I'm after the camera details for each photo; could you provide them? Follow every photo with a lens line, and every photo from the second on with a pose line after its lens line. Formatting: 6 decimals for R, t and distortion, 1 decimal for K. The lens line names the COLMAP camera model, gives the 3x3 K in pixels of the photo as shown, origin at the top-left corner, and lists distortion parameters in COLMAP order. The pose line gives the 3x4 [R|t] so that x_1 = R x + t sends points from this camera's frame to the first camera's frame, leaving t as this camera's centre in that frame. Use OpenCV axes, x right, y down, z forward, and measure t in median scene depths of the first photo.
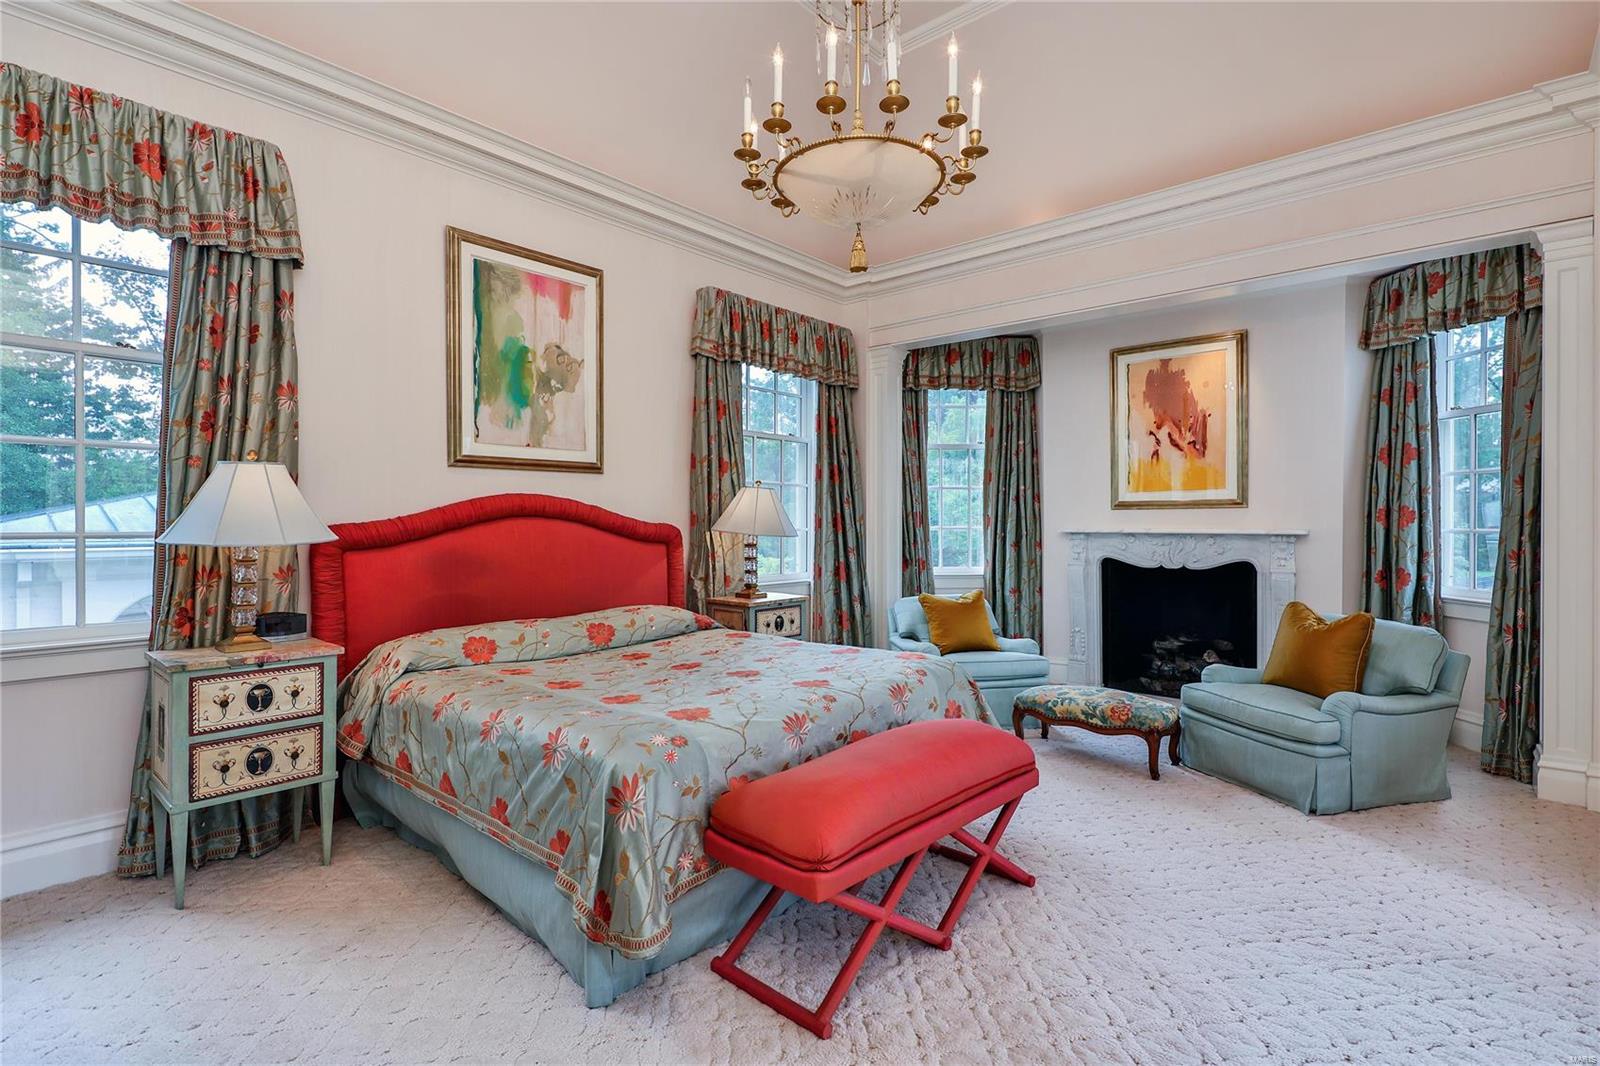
lens RADIAL K [[775.8, 0, 799.1], [0, 775.8, 532.5], [0, 0, 1]] dist [-0.002616, -0.001743]
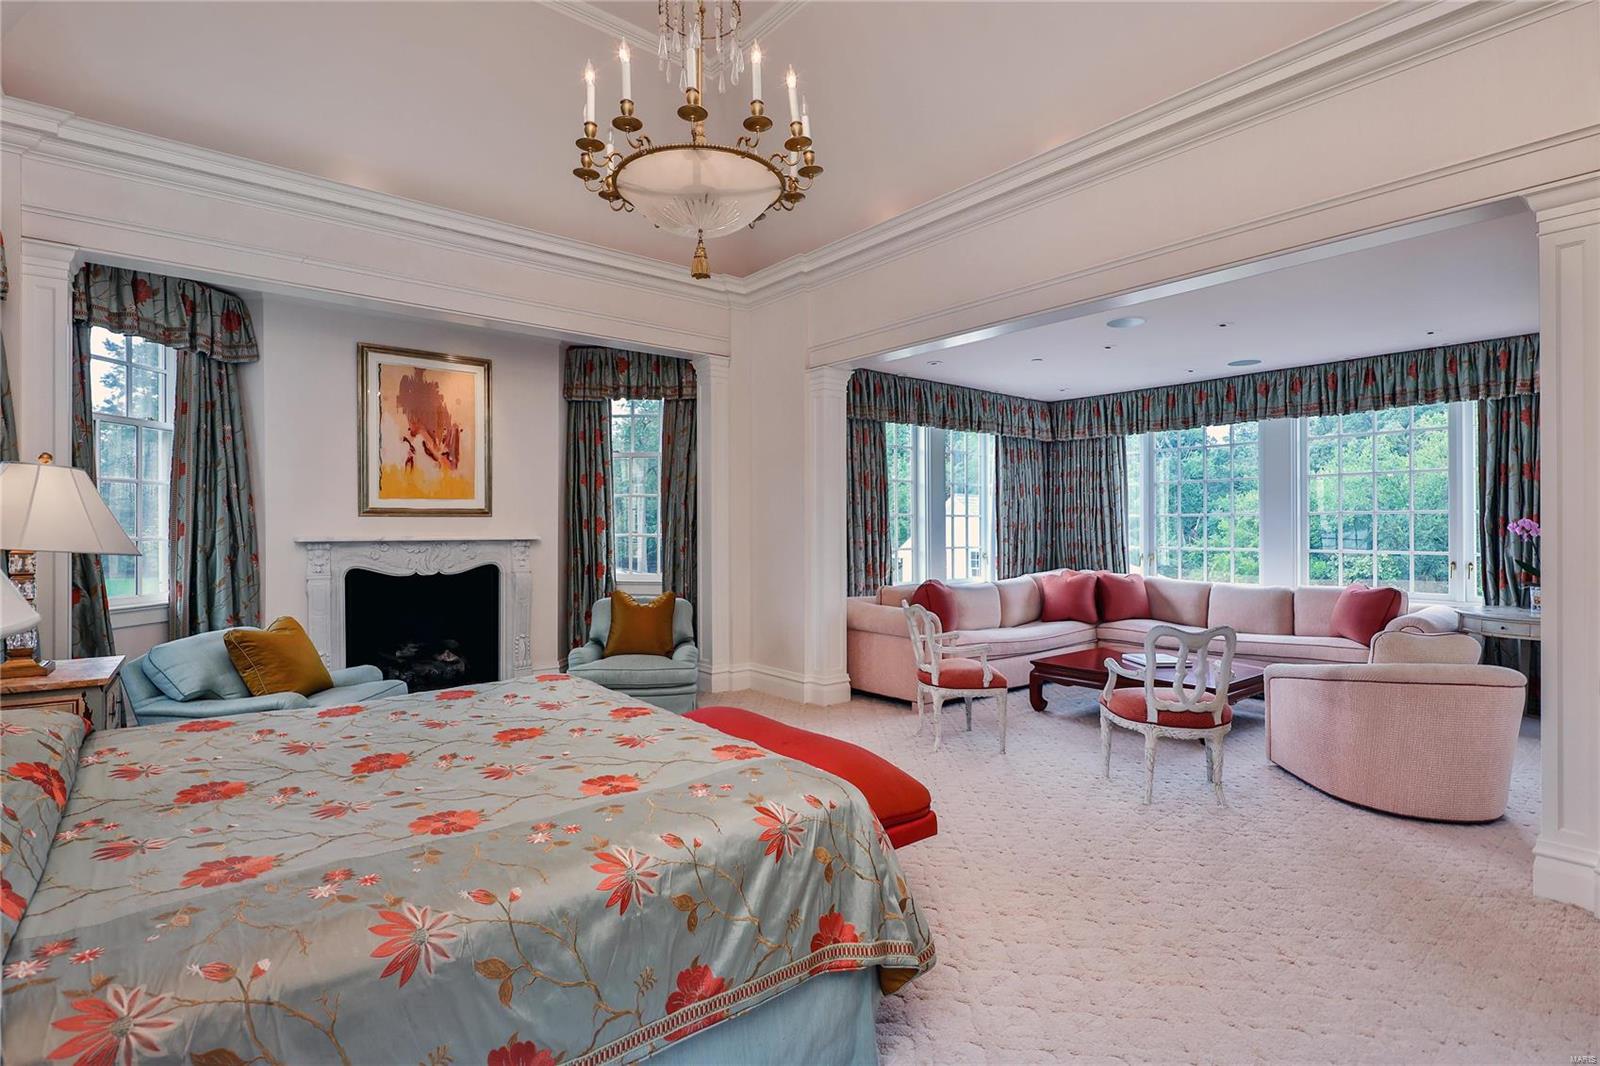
lens RADIAL K [[775.8, 0, 799.0], [0, 775.8, 527.5], [0, 0, 1]] dist [-0.002616, -0.001743]
pose [[0.153583, 0.000171, 0.988136, -0.450451], [0.012585, 0.999919, -0.002129, -0.007905], [-0.988056, 0.012763, 0.153569, 0.361925]]
